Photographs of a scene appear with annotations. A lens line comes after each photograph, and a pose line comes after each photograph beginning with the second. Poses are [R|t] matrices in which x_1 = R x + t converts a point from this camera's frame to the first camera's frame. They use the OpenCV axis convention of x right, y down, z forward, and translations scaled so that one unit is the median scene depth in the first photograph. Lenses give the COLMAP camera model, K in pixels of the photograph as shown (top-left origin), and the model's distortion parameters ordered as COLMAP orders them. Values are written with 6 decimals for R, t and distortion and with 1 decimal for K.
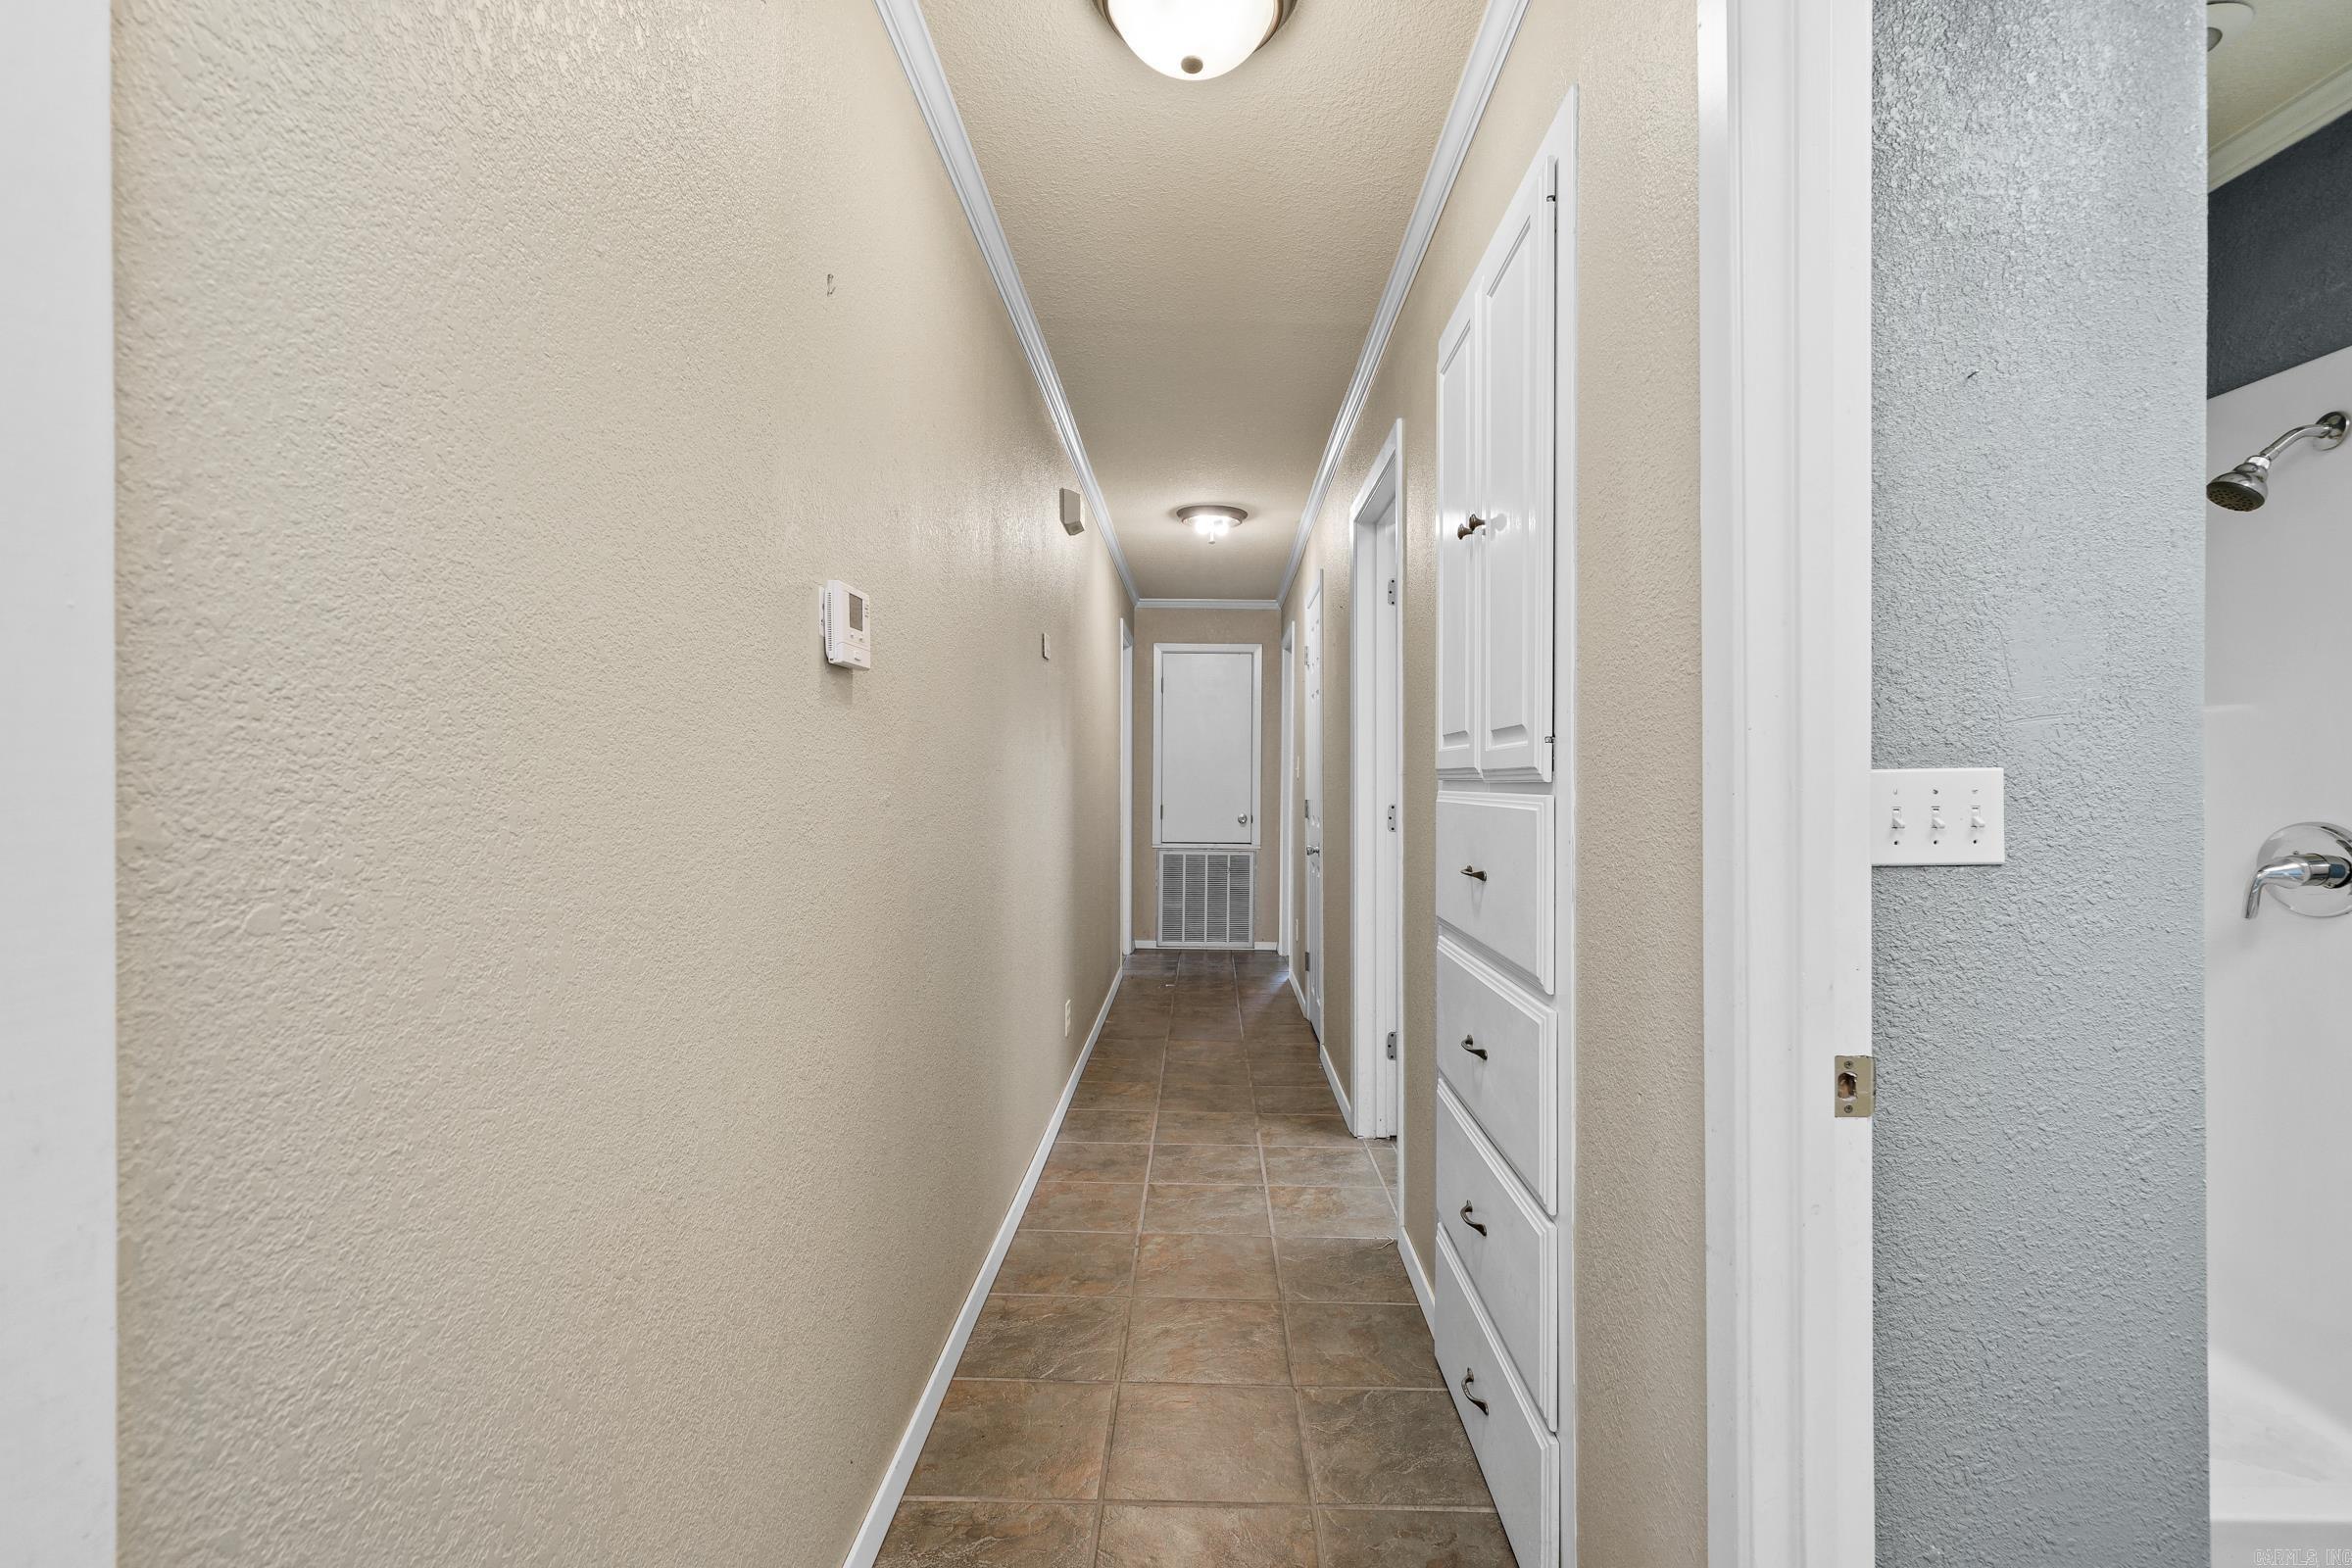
lens RADIAL K [[1045.4, 0, 1175.4], [0, 1045.4, 778.0], [0, 0, 1]] dist [-0.013484, 0.000419]
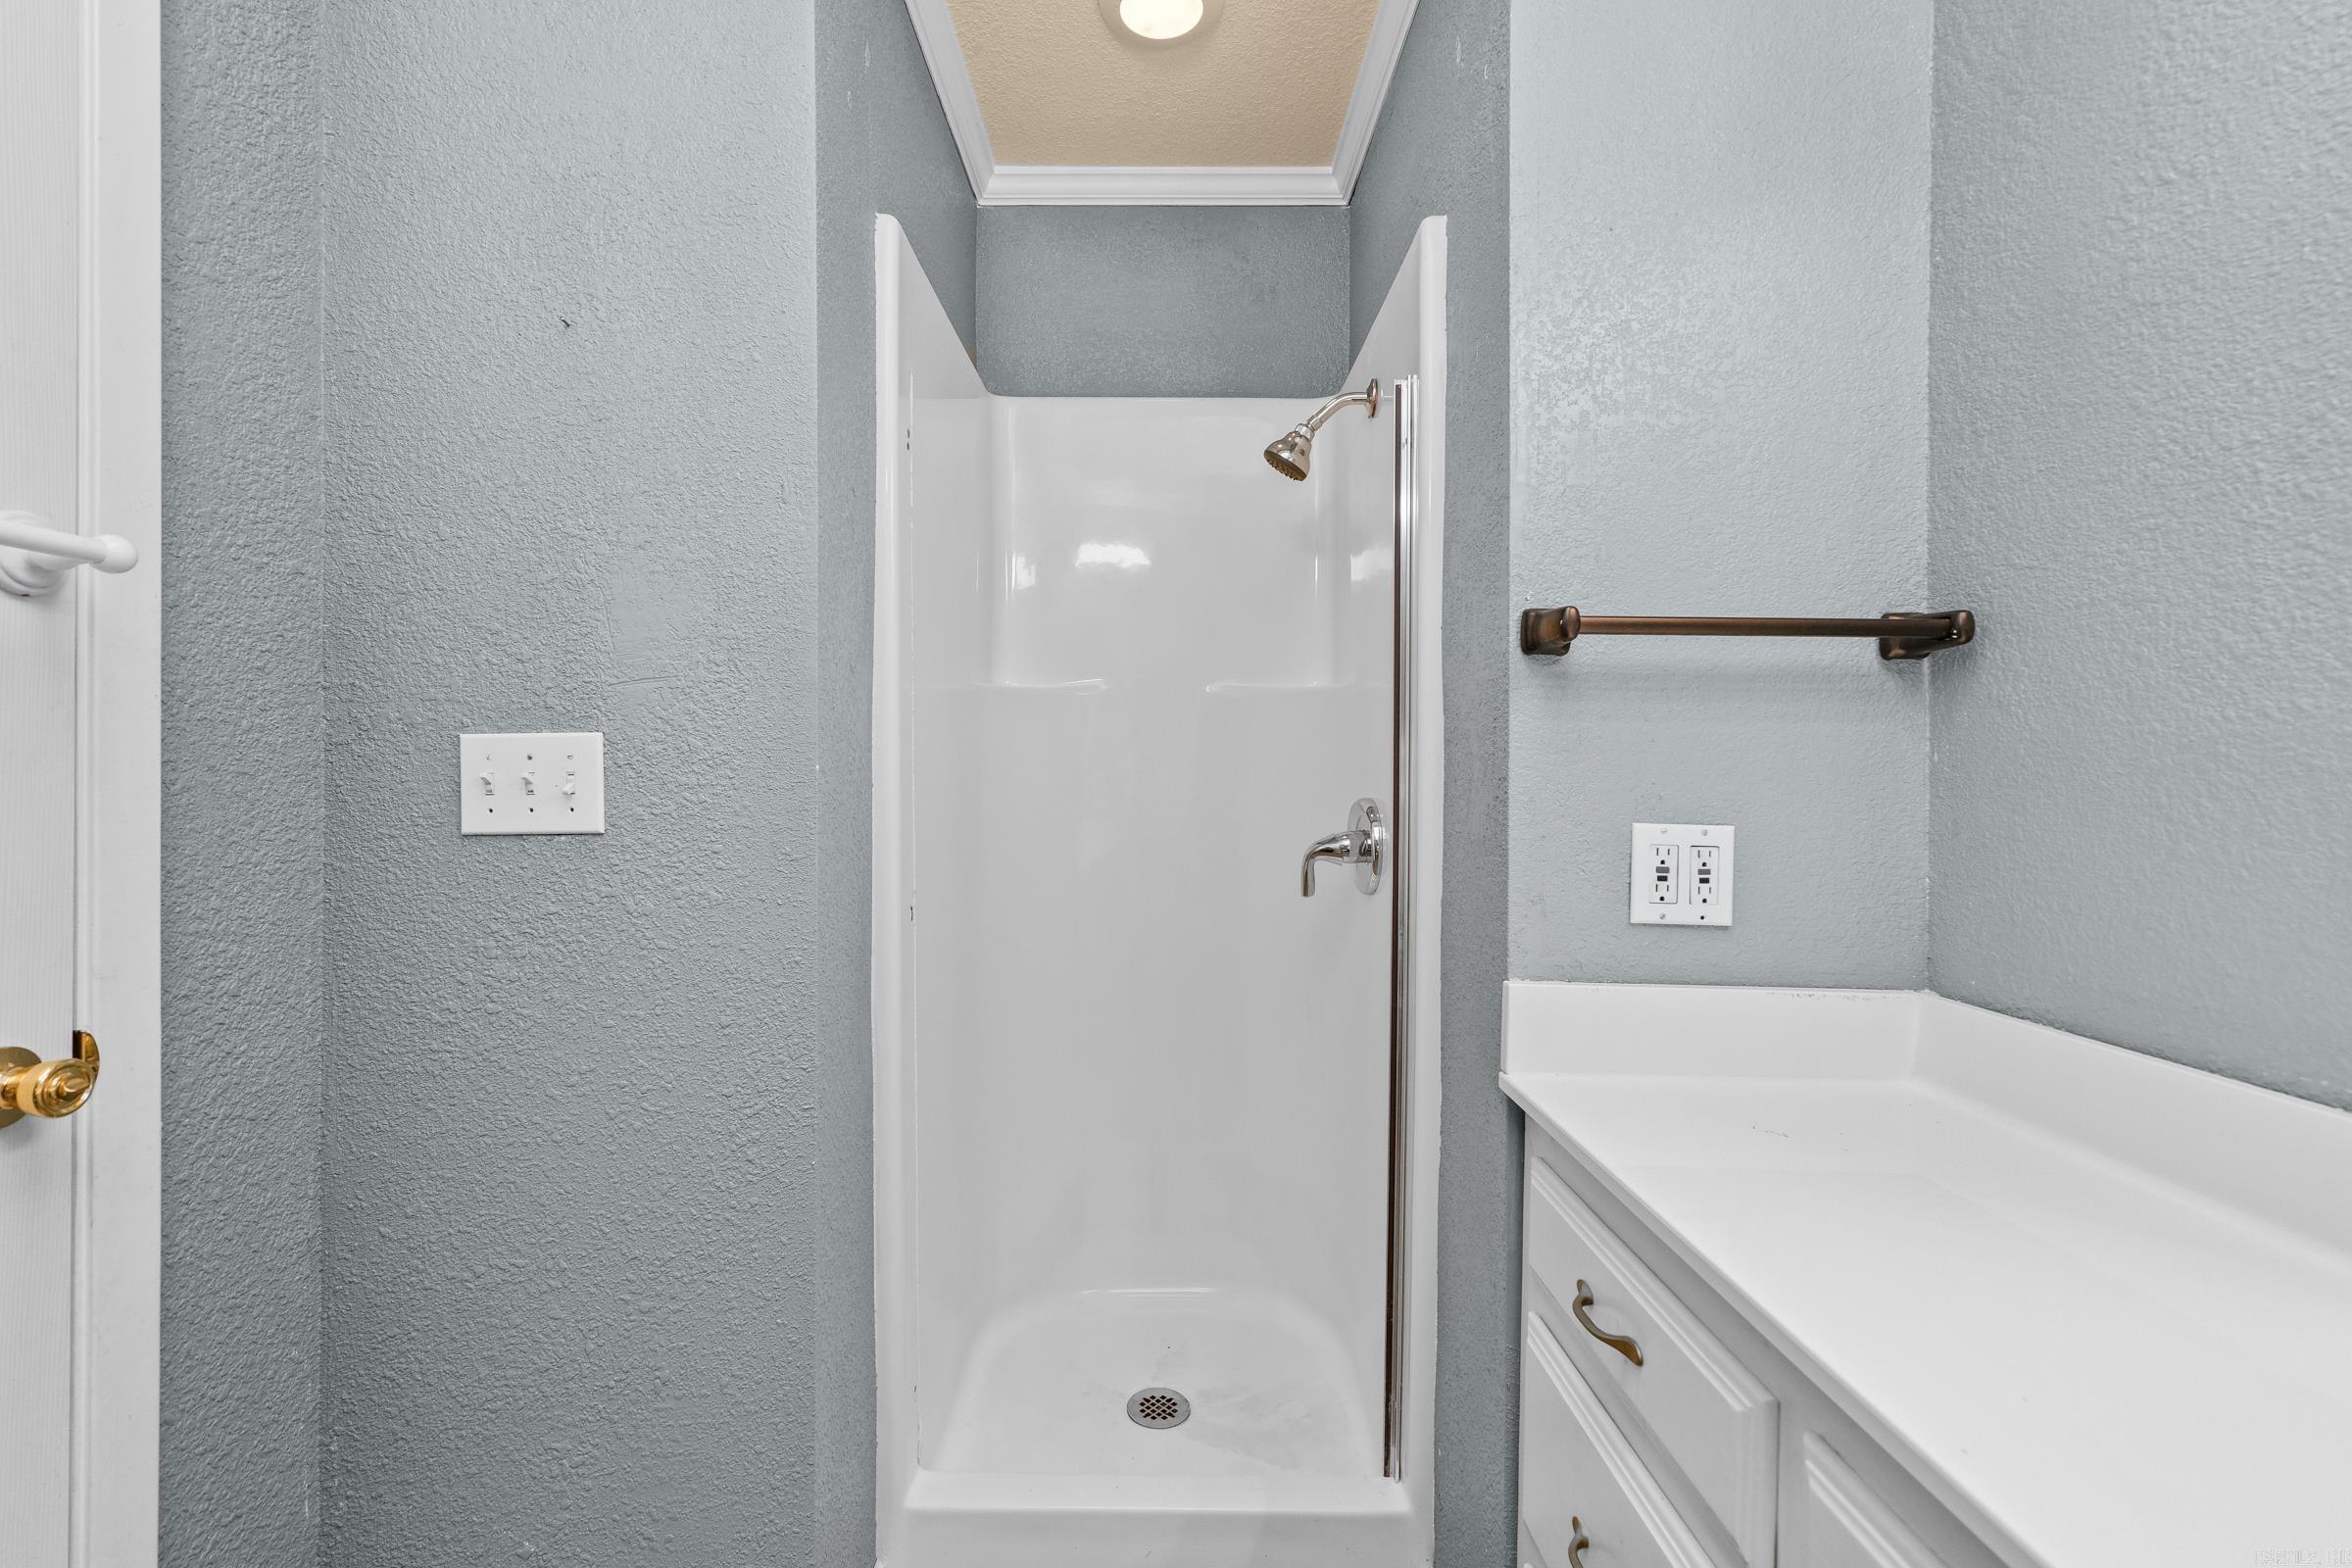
lens RADIAL K [[1045.4, 0, 1169.2], [0, 1045.4, 774.3], [0, 0, 1]] dist [-0.013484, 0.000419]
pose [[0.998984, 0.003122, 0.044960, 1.277457], [-0.003197, 0.999994, 0.001603, 0.025503], [-0.044954, -0.001745, 0.998988, 0.012741]]
